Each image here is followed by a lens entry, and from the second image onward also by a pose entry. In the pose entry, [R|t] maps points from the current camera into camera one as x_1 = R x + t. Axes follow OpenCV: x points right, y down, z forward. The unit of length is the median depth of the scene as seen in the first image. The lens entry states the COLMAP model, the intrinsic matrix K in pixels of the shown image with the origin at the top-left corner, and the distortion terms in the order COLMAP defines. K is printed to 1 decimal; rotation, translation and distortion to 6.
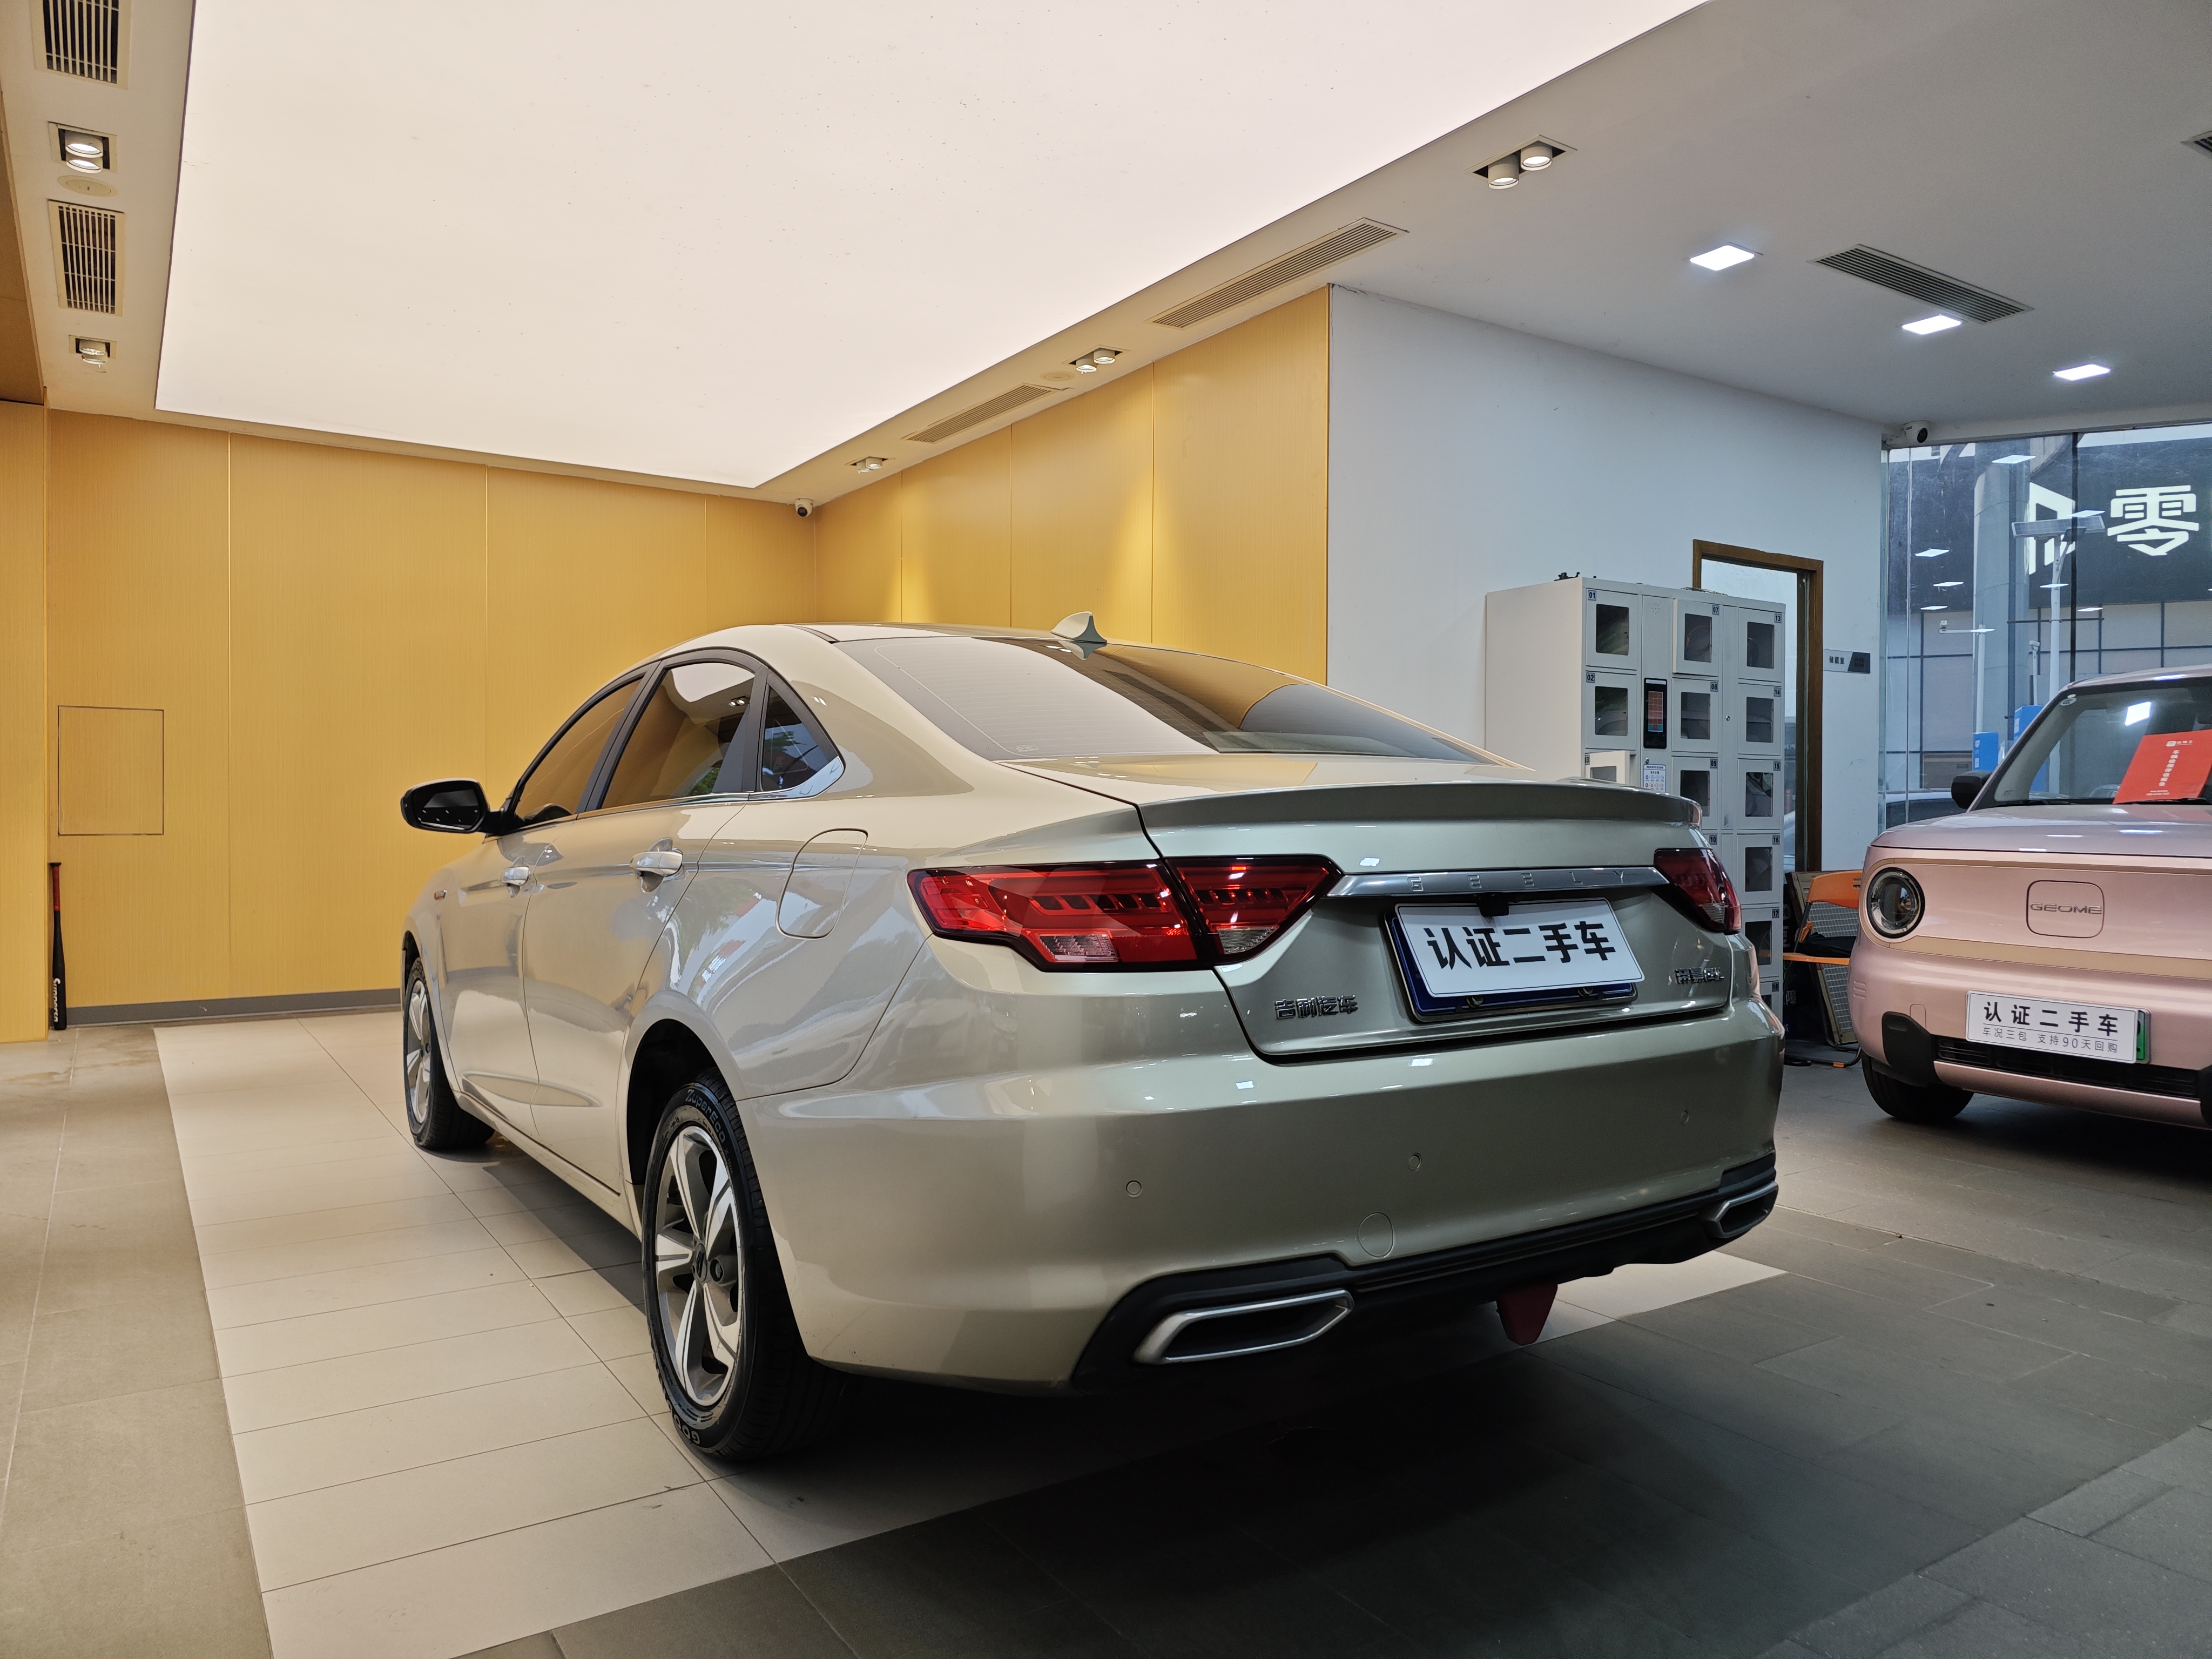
lens RADIAL K [[1490.9, 0, 1100.5], [0, 1490.9, 844.8], [0, 0, 1]] dist [0.010607, -0.018638]
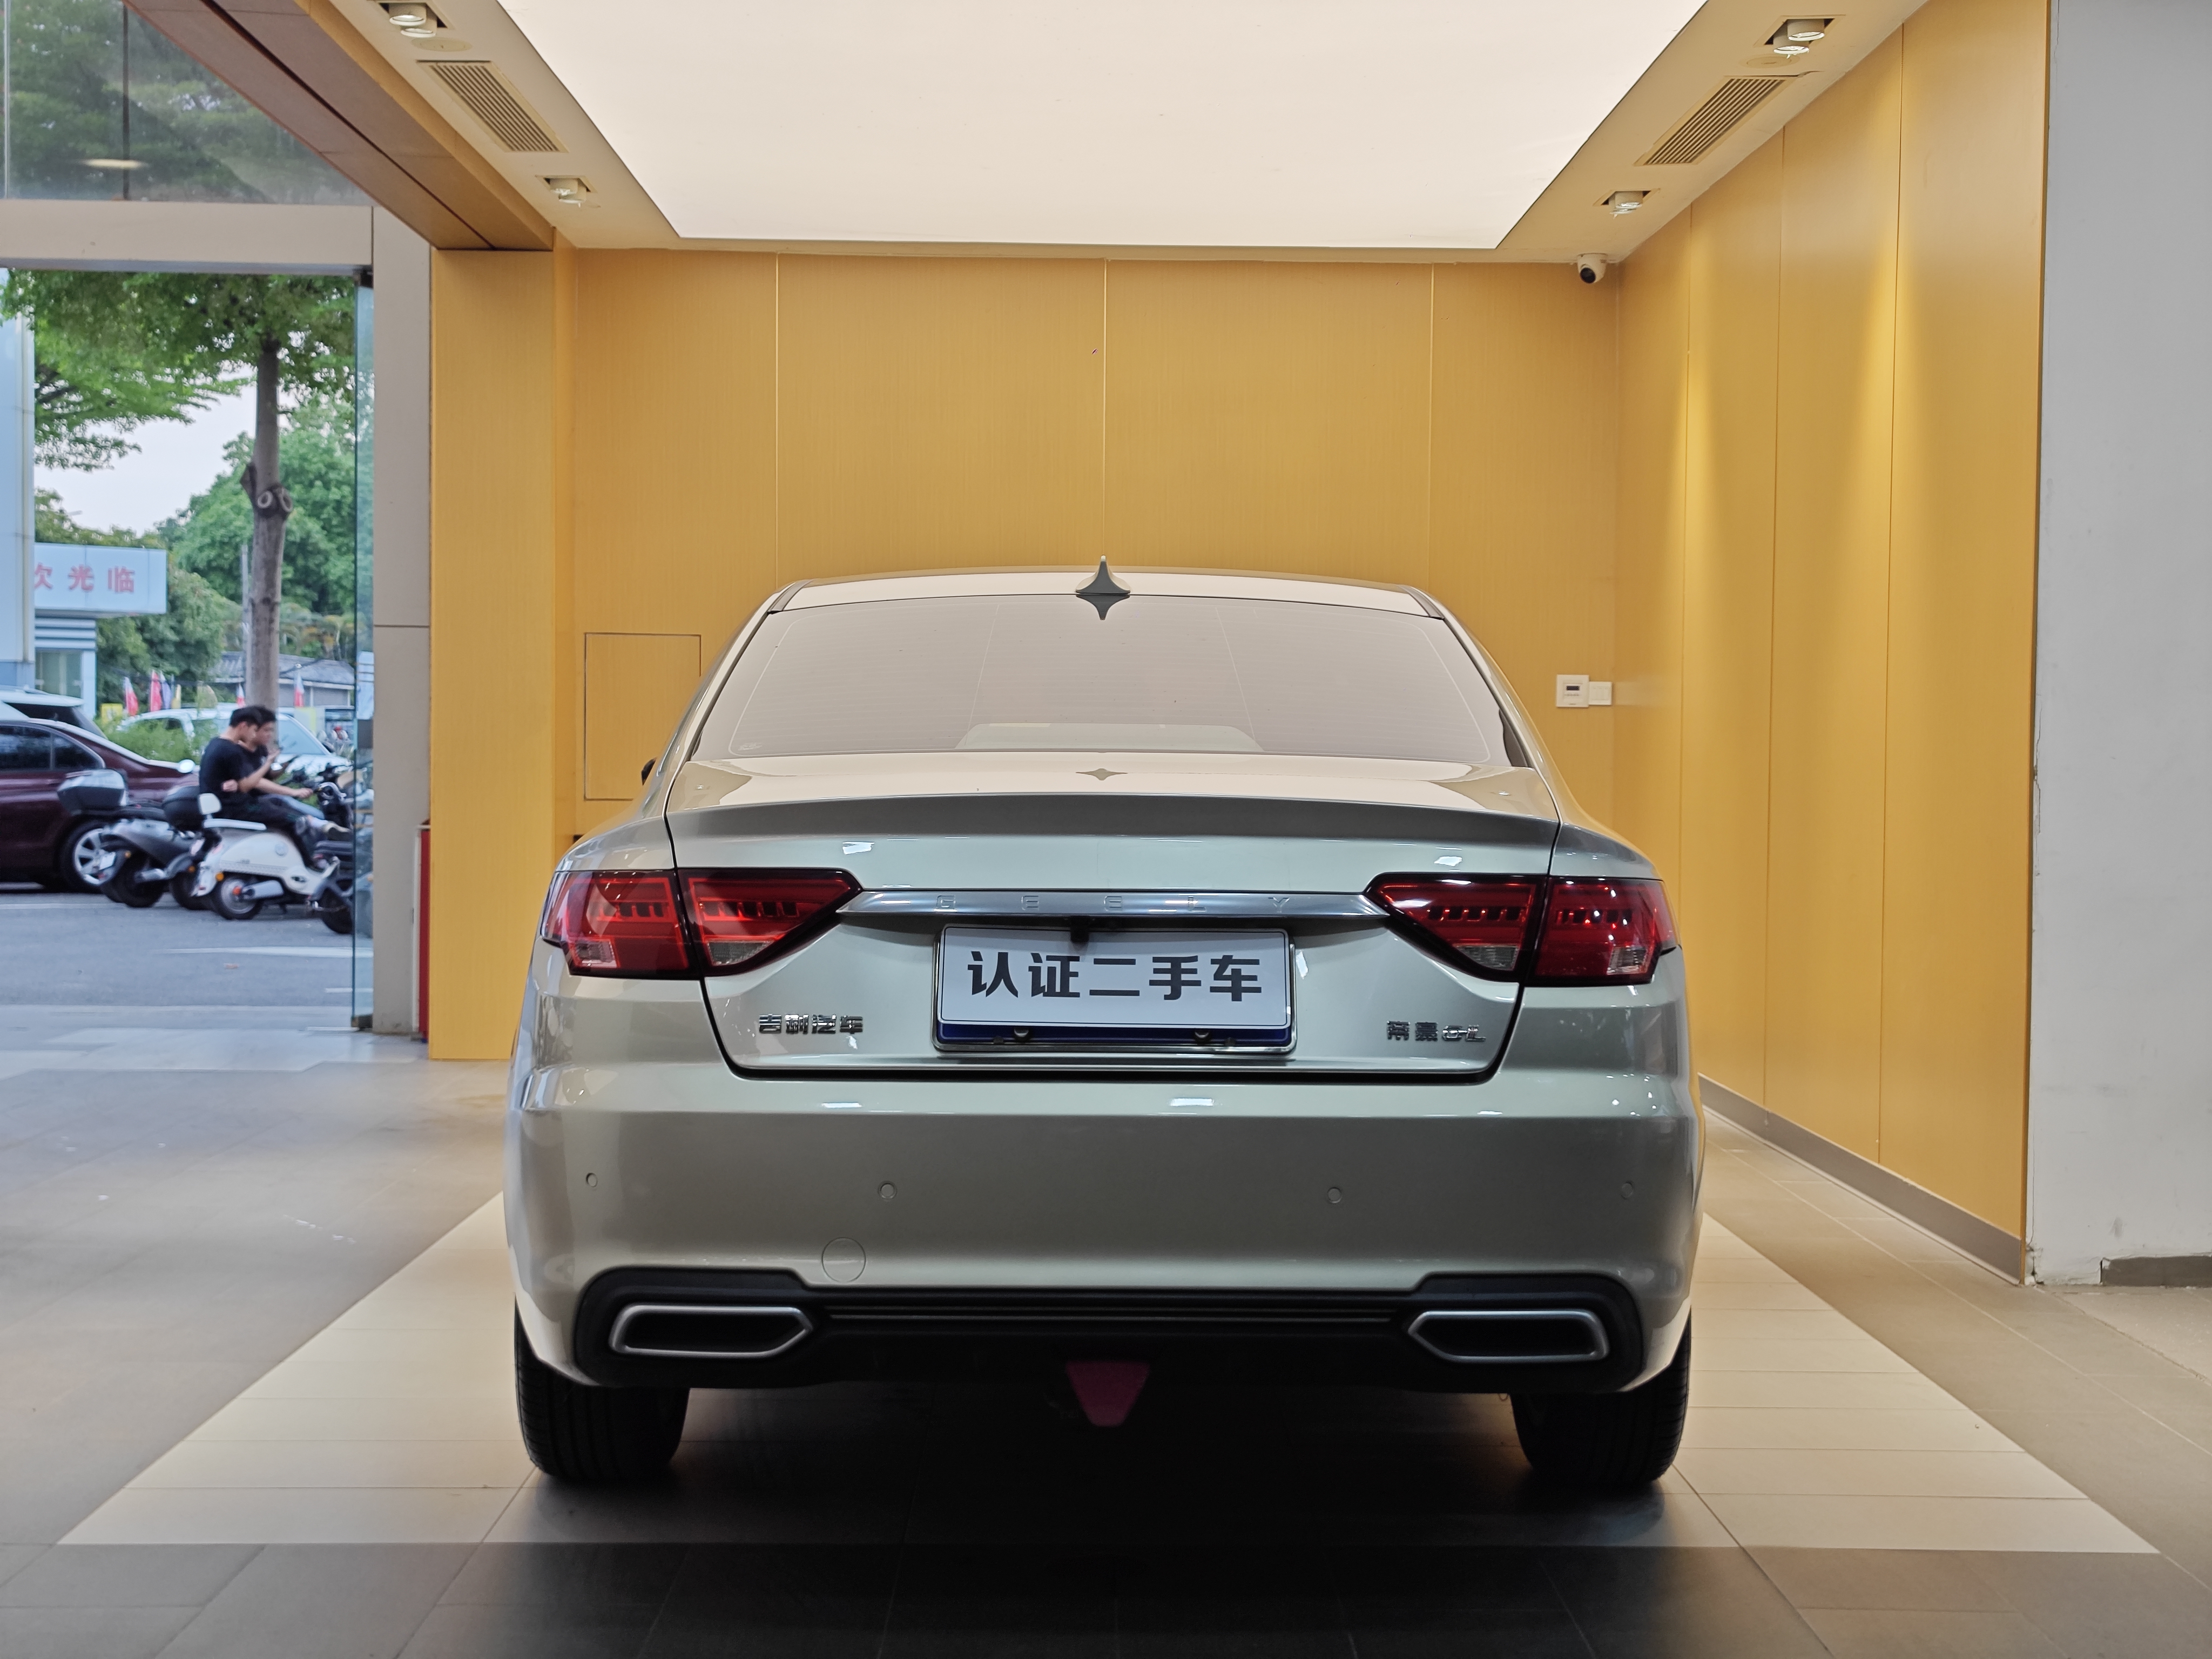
lens RADIAL K [[2927.3, 0, 1110.9], [0, 2927.3, 846.5], [0, 0, 1]] dist [0.068143, 0.000000]
pose [[0.837802, 0.023176, -0.545483, 1.136510], [-0.015588, 0.999707, 0.018532, -0.039264], [0.545752, -0.007023, 0.837917, -0.422386]]
